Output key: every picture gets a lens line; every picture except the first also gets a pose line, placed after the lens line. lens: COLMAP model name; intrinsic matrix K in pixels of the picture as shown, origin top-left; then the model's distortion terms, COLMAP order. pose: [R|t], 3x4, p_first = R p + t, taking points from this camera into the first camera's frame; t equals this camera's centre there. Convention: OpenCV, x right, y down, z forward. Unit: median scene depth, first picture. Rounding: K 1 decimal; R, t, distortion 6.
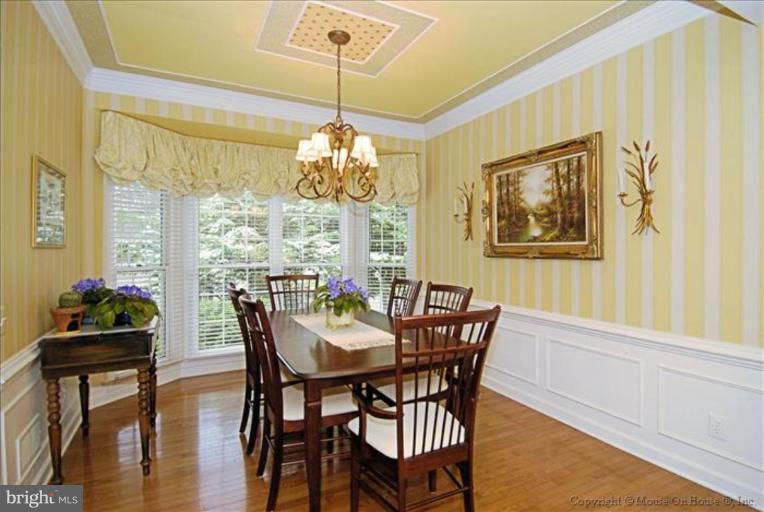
lens RADIAL K [[406.3, 0, 405.8], [0, 406.3, 252.4], [0, 0, 1]] dist [0.069260, -0.067245]
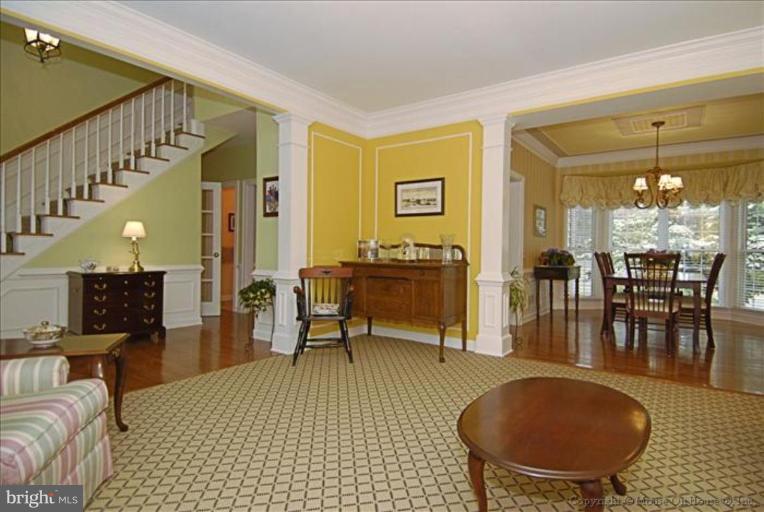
lens RADIAL K [[406.3, 0, 405.8], [0, 406.3, 252.4], [0, 0, 1]] dist [0.069260, -0.067245]
pose [[0.471725, 0.003489, -0.881739, 1.001441], [-0.018096, 0.999820, -0.005725, 0.115159], [0.881560, 0.018657, 0.471703, -0.955761]]
